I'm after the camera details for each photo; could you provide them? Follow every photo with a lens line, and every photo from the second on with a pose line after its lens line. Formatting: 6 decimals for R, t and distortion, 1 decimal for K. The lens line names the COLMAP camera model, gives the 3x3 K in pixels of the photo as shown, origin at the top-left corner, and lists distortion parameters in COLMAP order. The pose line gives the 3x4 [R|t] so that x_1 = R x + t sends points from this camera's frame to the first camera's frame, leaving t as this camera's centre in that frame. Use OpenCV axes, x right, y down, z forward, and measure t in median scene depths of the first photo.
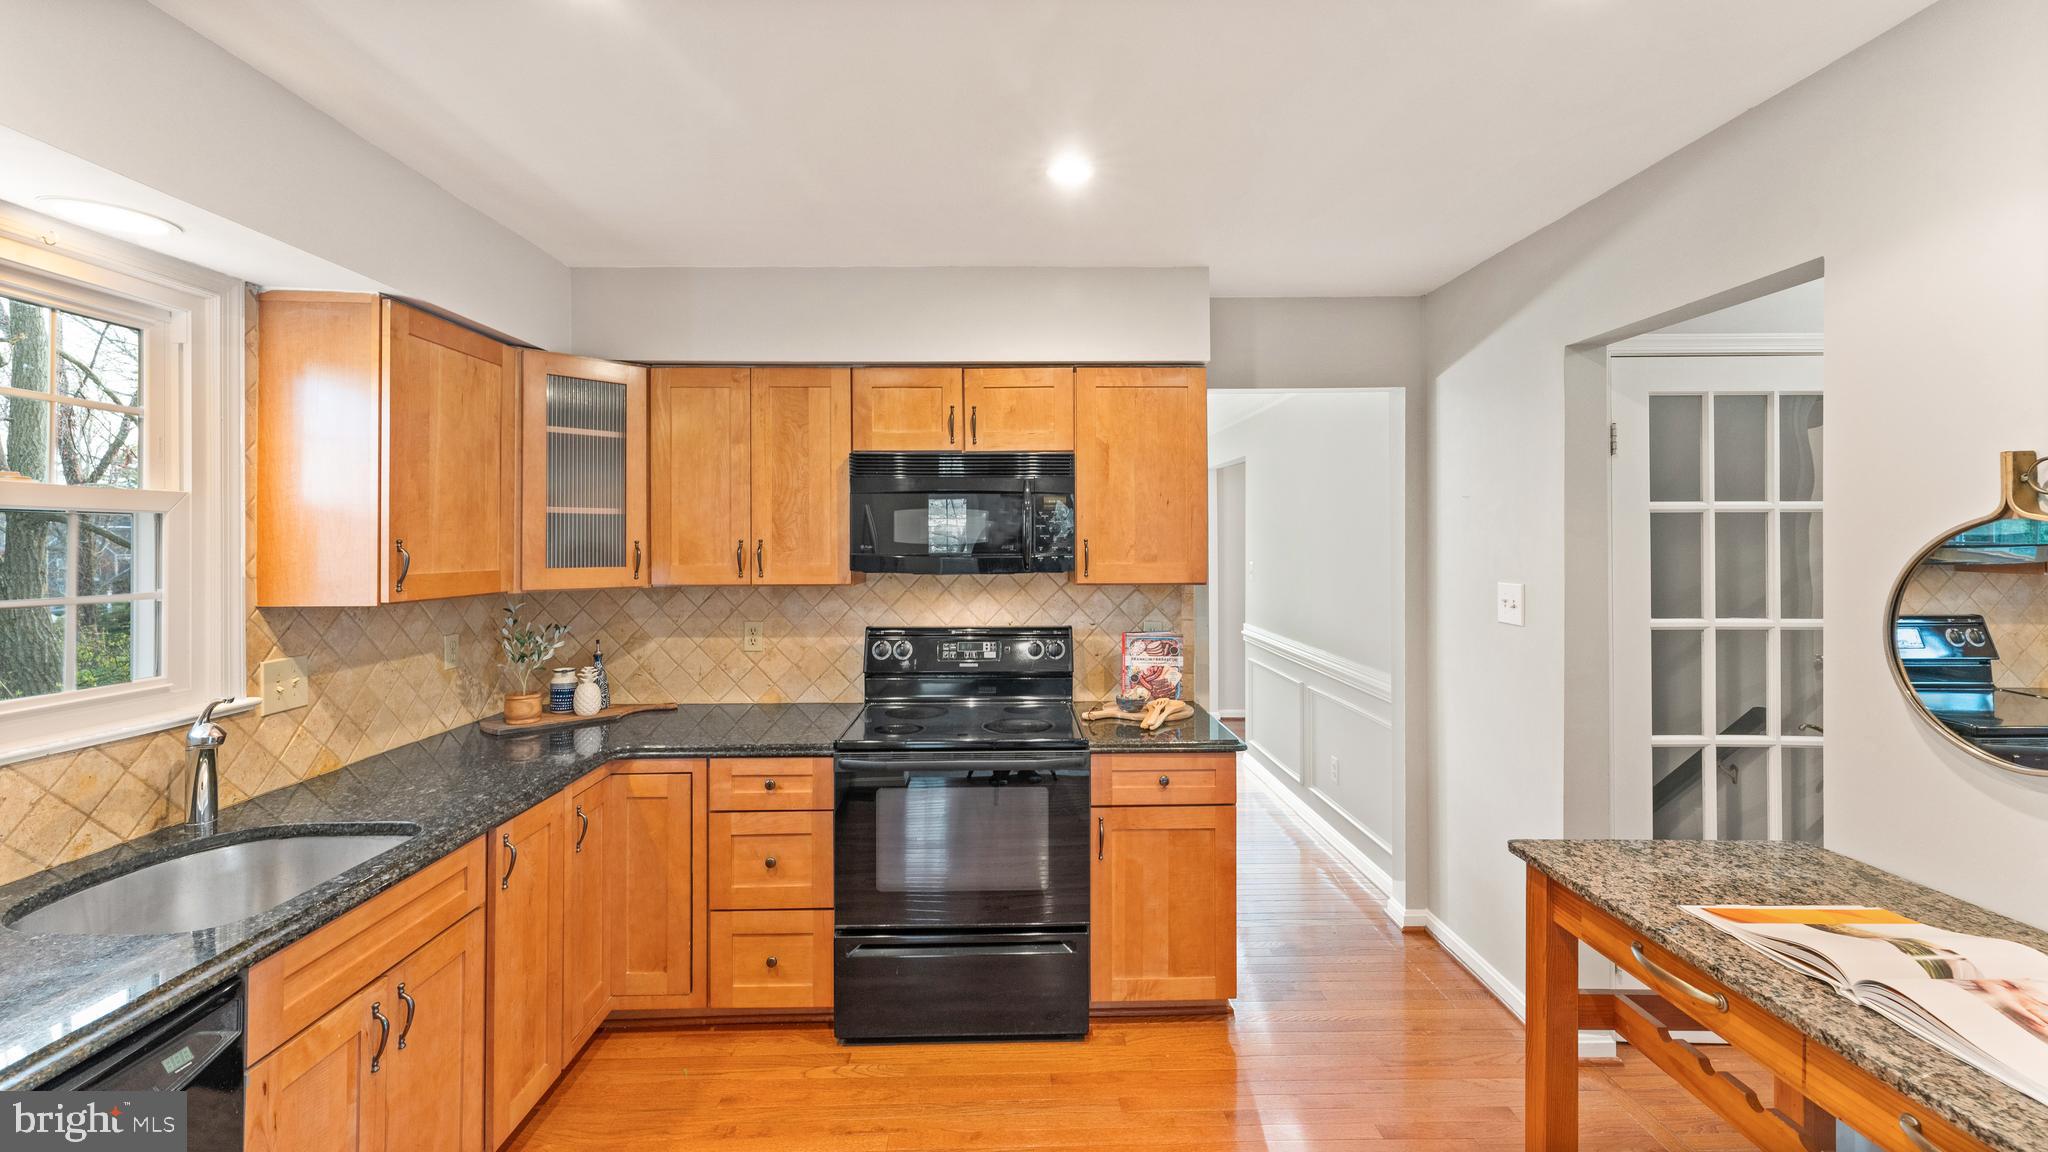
lens RADIAL K [[845.2, 0, 1028.2], [0, 845.2, 537.0], [0, 0, 1]] dist [0.000201, -0.000135]
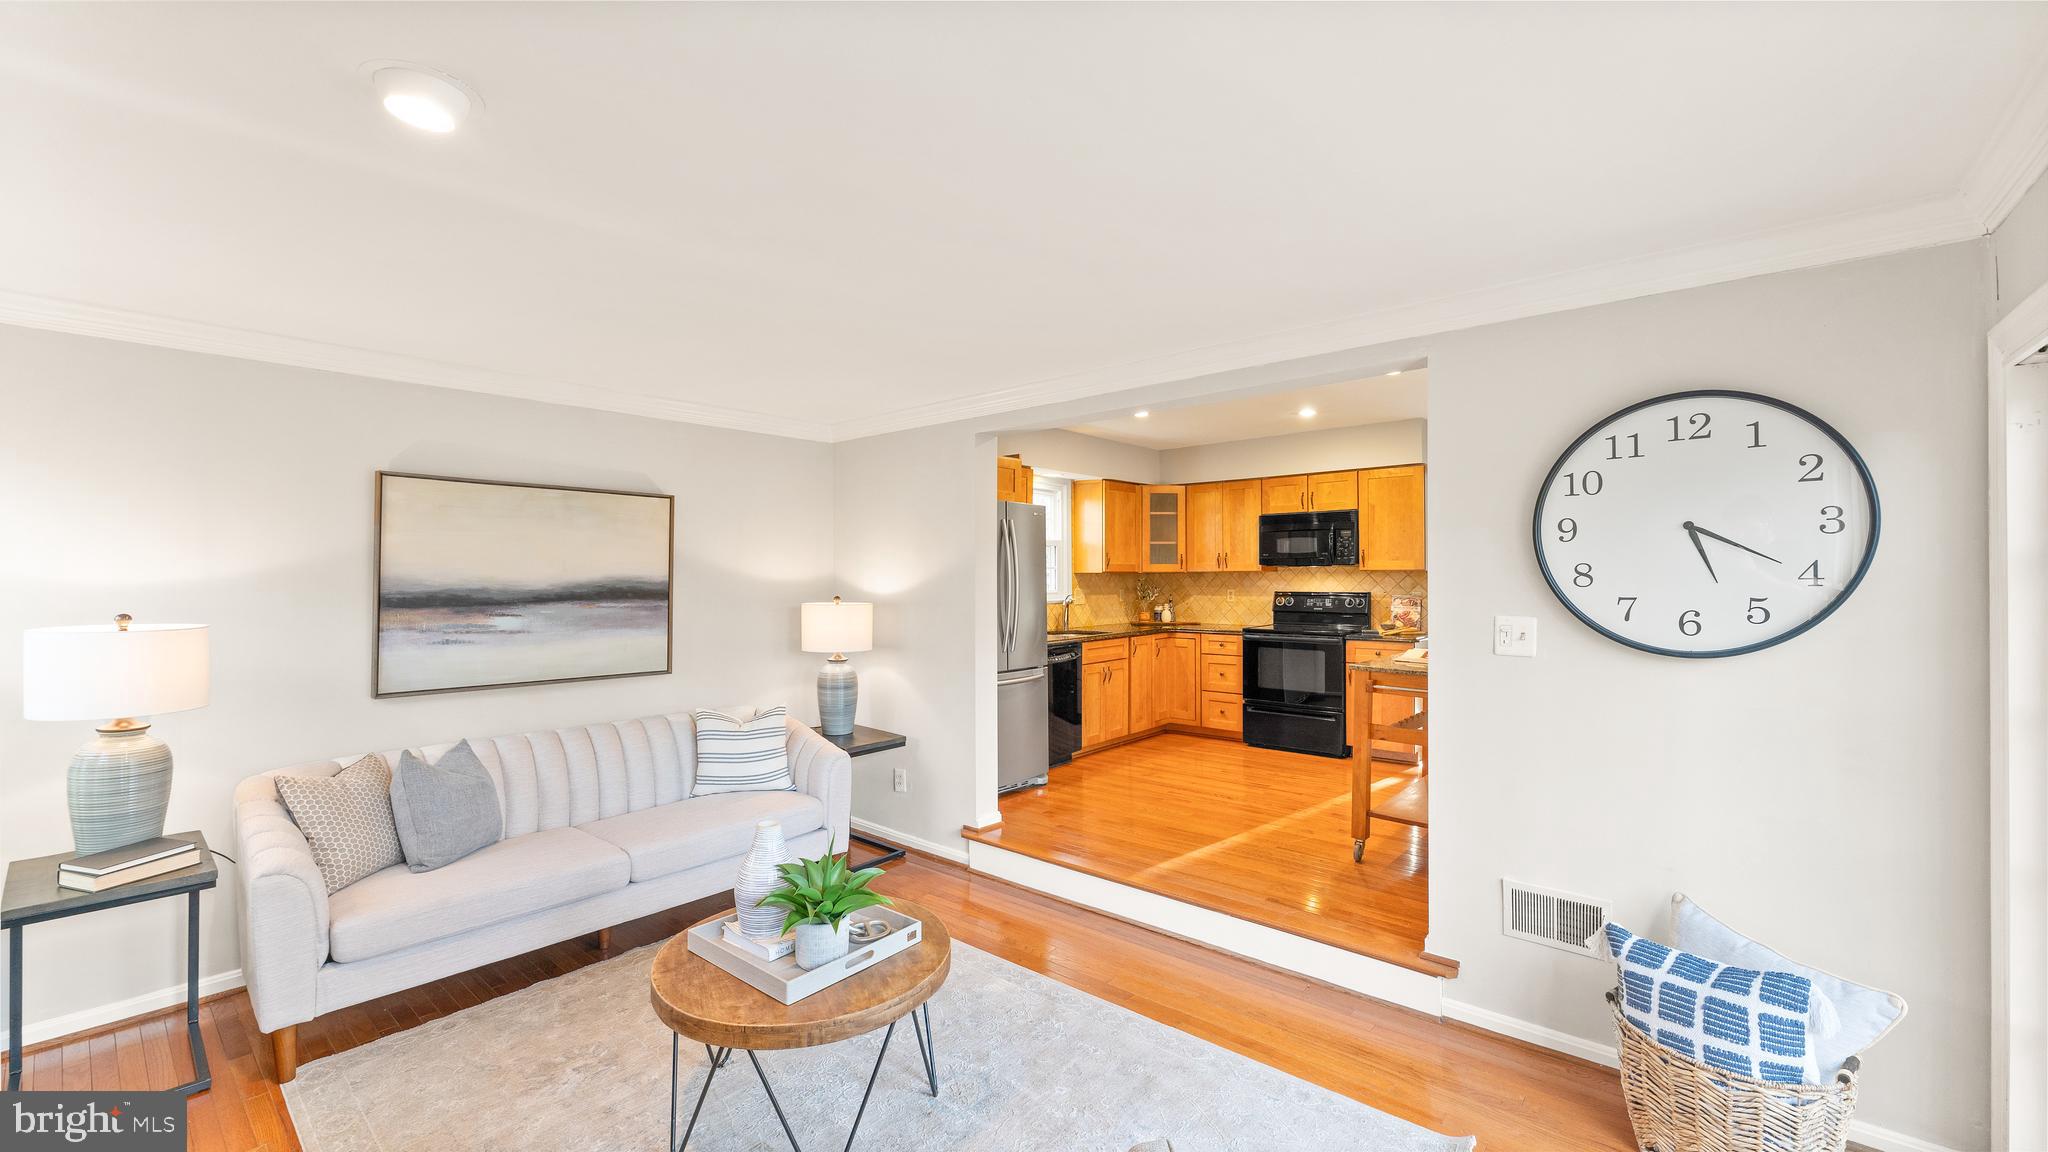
lens RADIAL K [[807.2, 0, 1024.0], [0, 807.2, 576.0], [0, 0, 1]] dist [0.001373, 0.000082]
pose [[0.741194, -0.000292, -0.671291, 0.902519], [0.004628, 0.999978, 0.004674, 0.062733], [0.671275, -0.006571, 0.741179, -1.242006]]
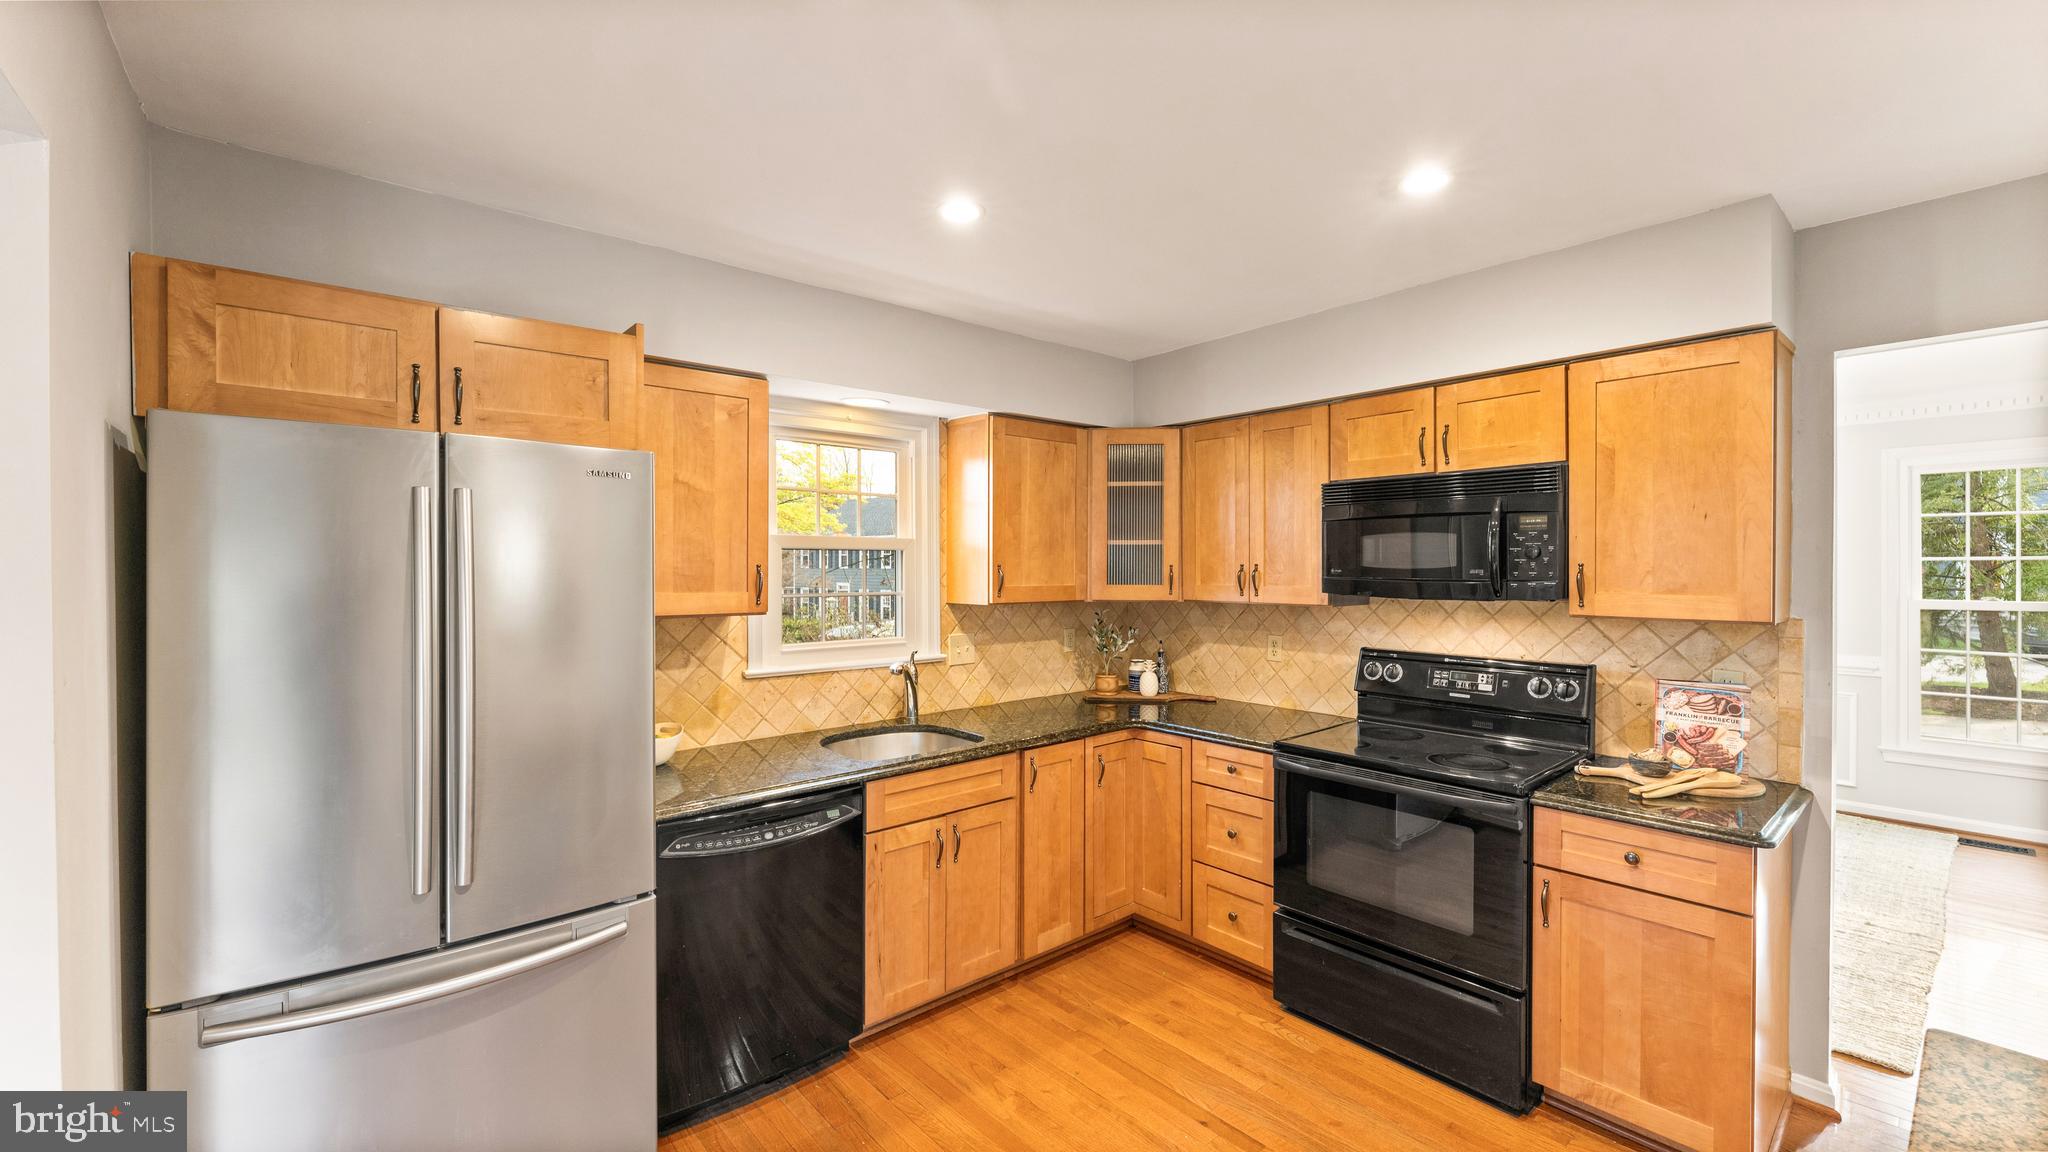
lens RADIAL K [[824.1, 0, 1024.0], [0, 824.1, 576.0], [0, 0, 1]] dist [0.000334, 0.000094]
pose [[0.630668, 0.011680, -0.775965, 0.400076], [0.003651, 0.999831, 0.018017, -0.002164], [0.776044, -0.014196, 0.630519, 0.039795]]
